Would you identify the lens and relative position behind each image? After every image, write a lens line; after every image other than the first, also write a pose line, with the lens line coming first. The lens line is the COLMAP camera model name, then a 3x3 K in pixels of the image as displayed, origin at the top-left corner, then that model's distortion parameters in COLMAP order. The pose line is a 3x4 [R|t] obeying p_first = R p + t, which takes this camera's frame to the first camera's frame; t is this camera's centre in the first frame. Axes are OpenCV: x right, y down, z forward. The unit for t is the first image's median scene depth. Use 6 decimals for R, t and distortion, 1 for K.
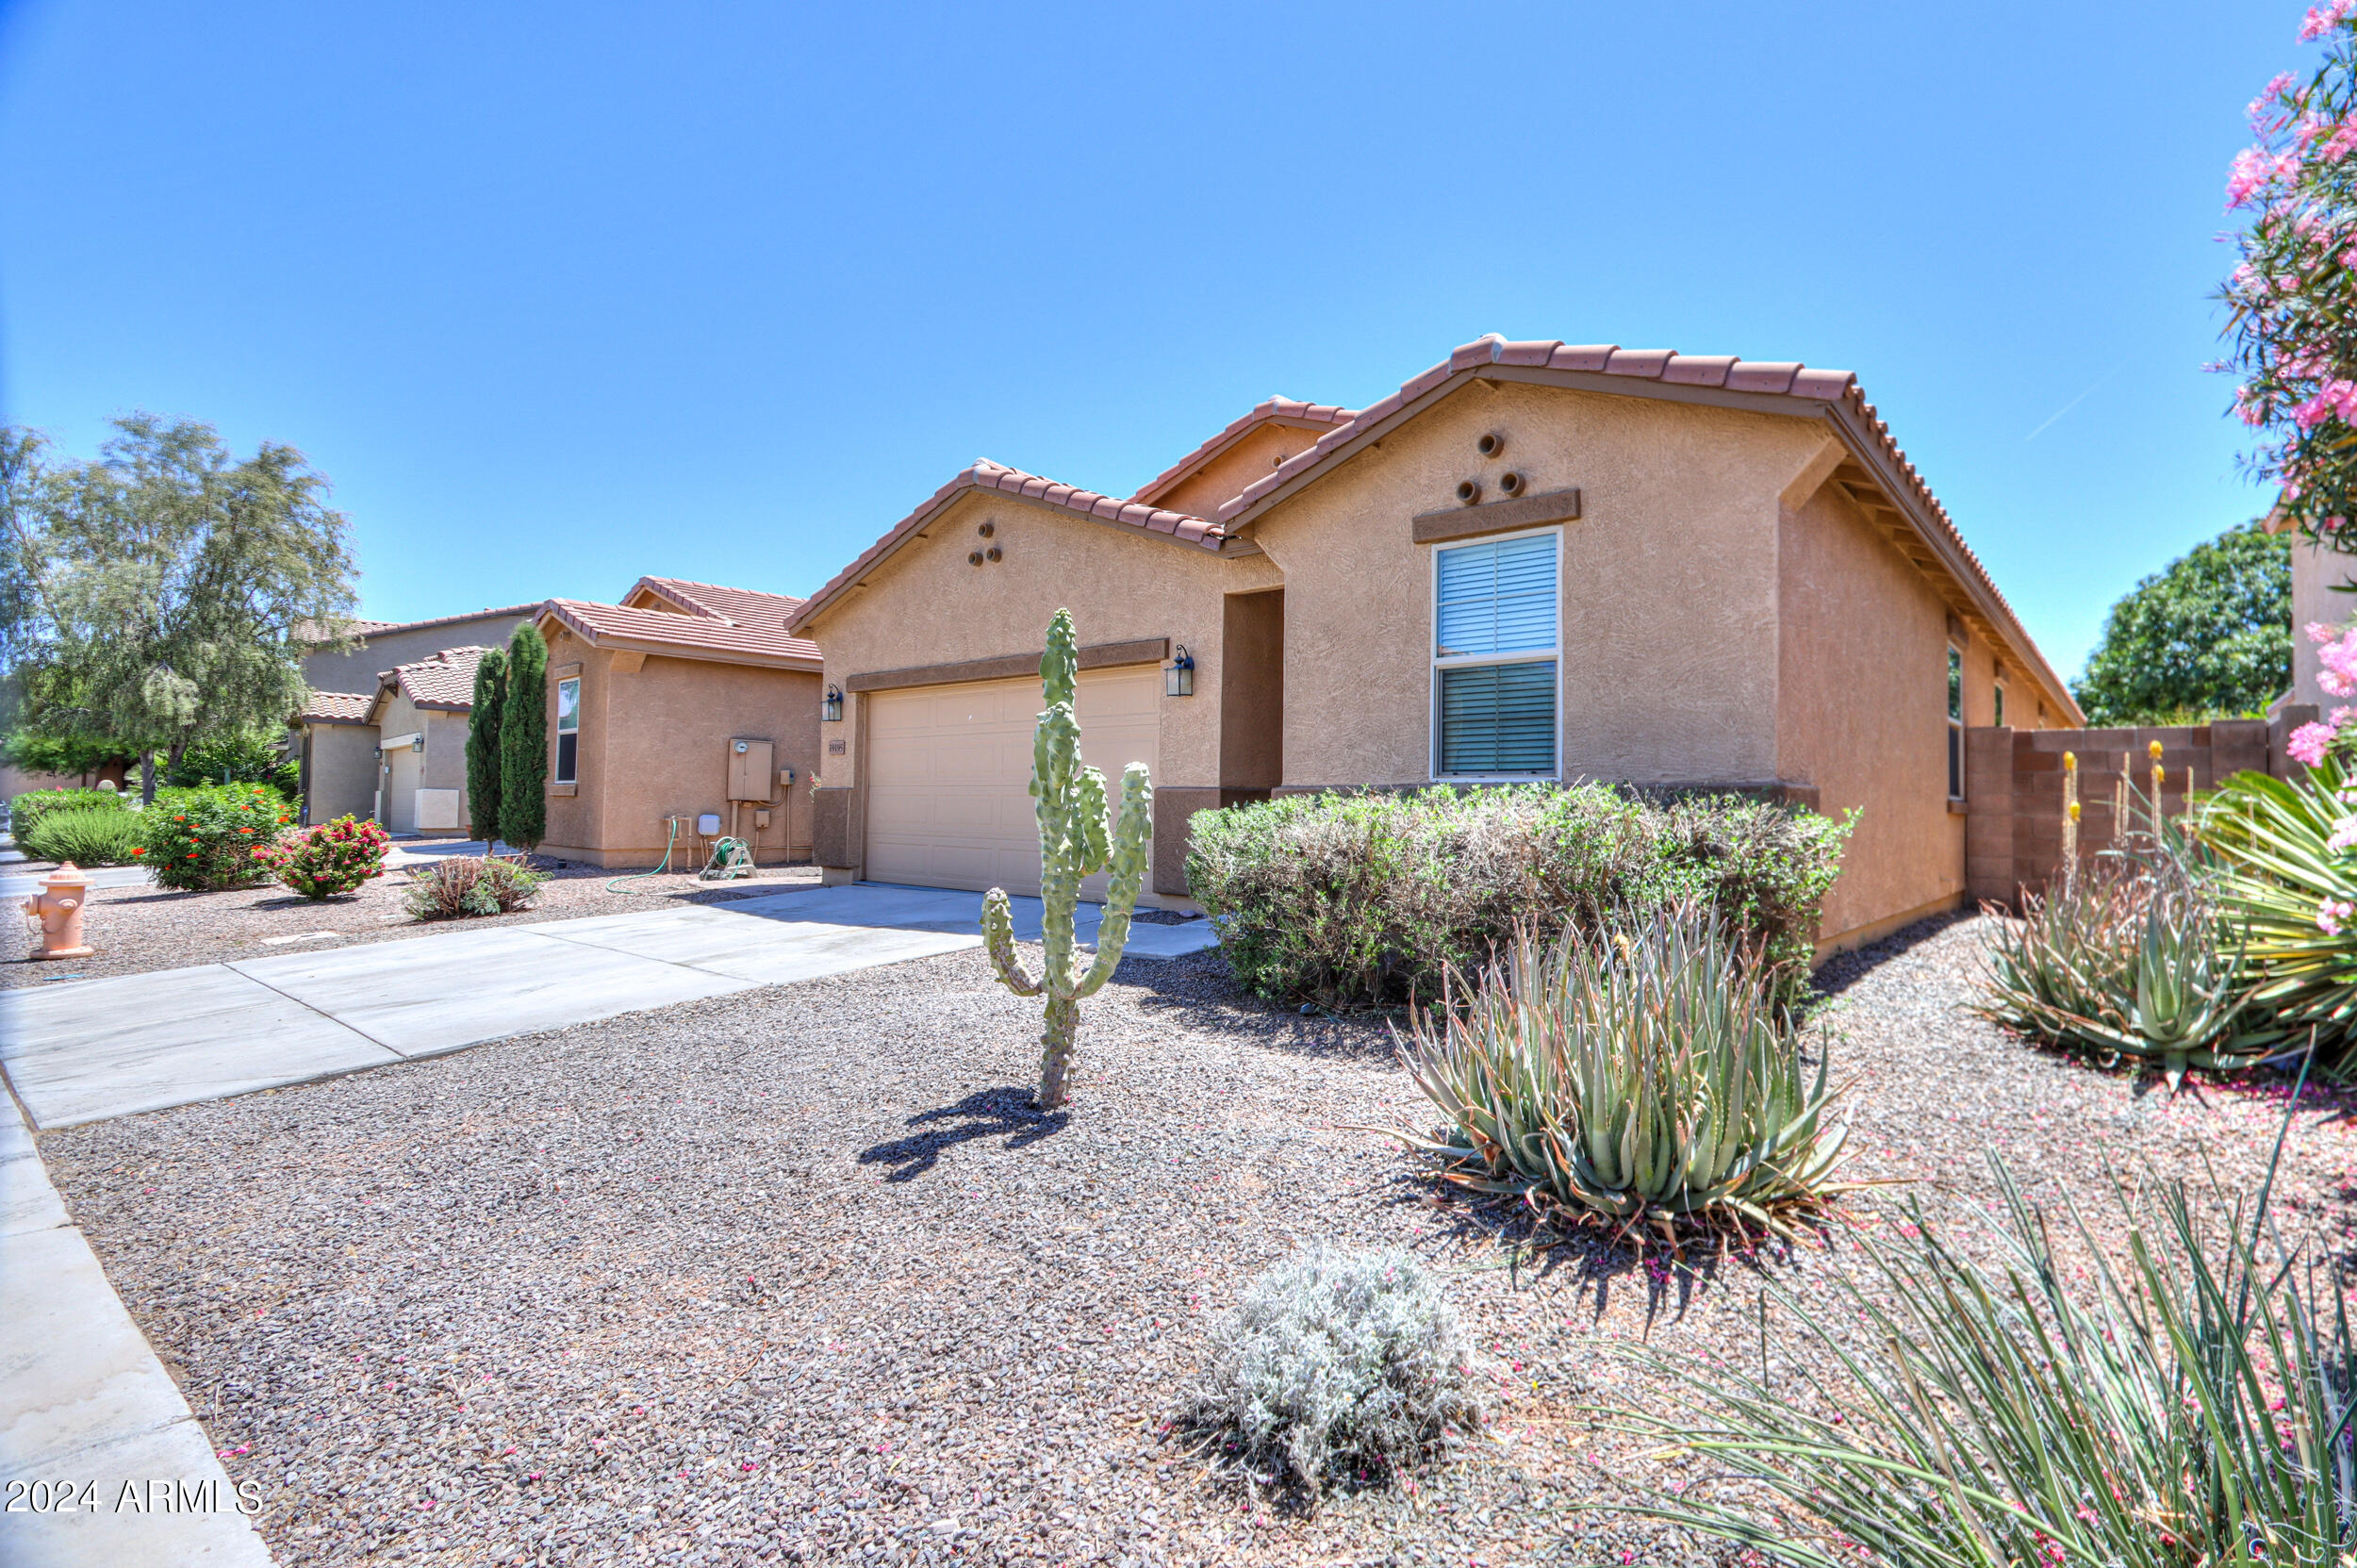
lens RADIAL K [[1143.7, 0, 1178.5], [0, 1143.7, 784.0], [0, 0, 1]] dist [-0.020879, -0.000138]
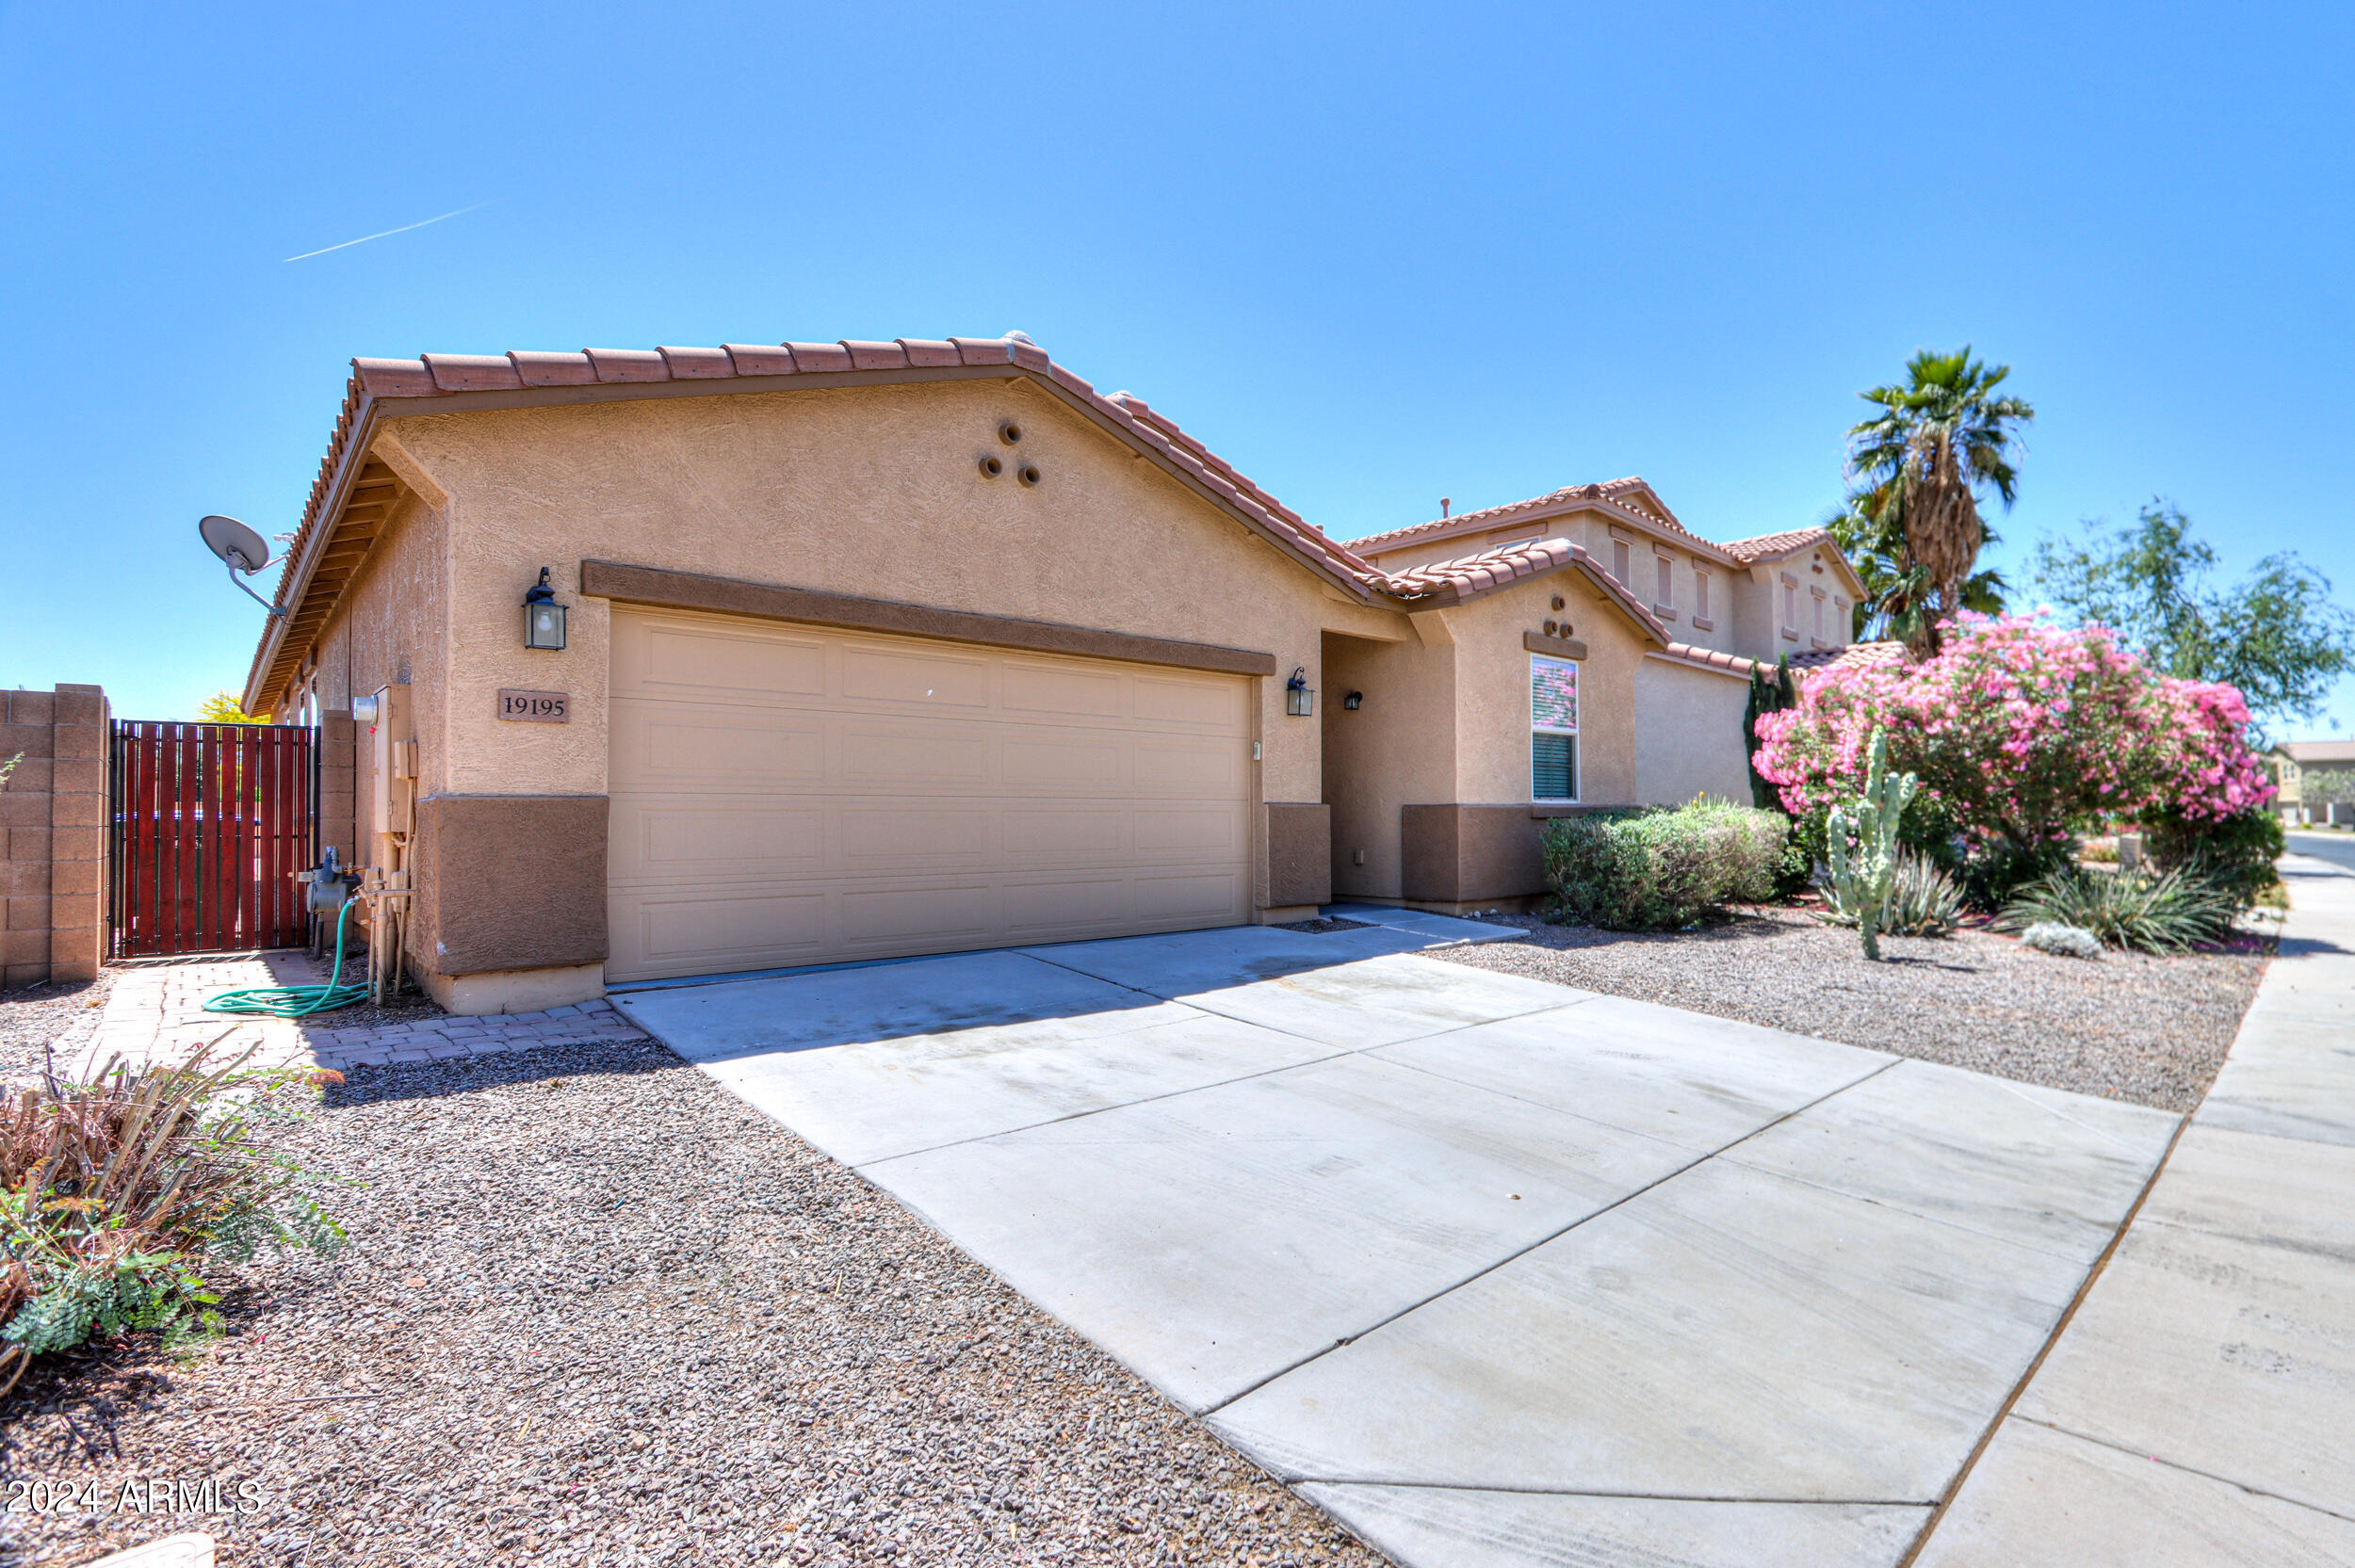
lens RADIAL K [[1122.5, 0, 1177.5], [0, 1122.5, 784.0], [0, 0, 1]] dist [-0.001992, -0.000080]
pose [[0.096043, 0.022386, 0.995125, -1.121314], [-0.012684, 0.999693, -0.021265, 0.008930], [-0.995296, -0.010580, 0.096298, 1.098102]]
